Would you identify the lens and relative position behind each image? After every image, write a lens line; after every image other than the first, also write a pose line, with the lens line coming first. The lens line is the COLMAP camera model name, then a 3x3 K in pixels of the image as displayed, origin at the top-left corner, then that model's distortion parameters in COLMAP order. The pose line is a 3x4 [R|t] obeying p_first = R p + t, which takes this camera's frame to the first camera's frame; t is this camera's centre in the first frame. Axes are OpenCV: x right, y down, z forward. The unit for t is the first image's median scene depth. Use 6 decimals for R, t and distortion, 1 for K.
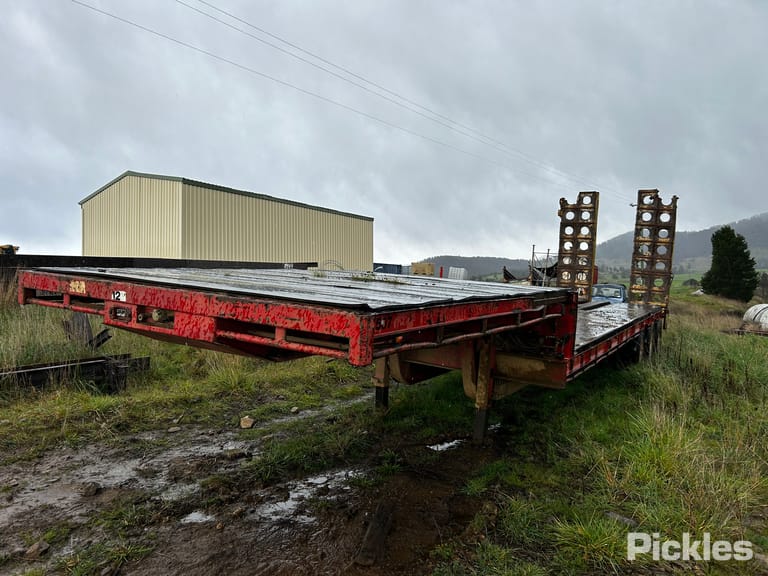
lens RADIAL K [[588.3, 0, 384.0], [0, 588.3, 288.0], [0, 0, 1]] dist [0.006875, 0.002578]
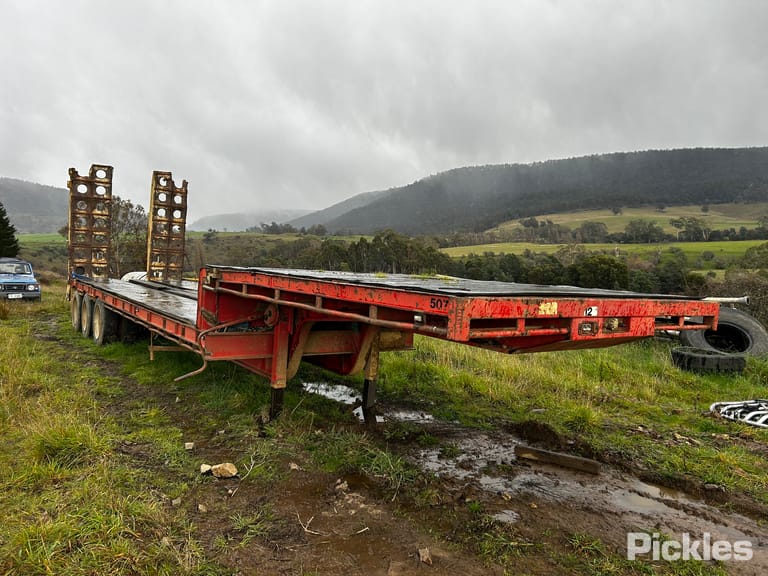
lens RADIAL K [[588.3, 0, 384.0], [0, 588.3, 288.0], [0, 0, 1]] dist [0.006875, 0.002578]
pose [[0.375679, -0.077273, 0.923523, -0.391218], [0.022133, 0.996982, 0.074416, -0.029017], [-0.926485, -0.007516, 0.376256, 0.235957]]
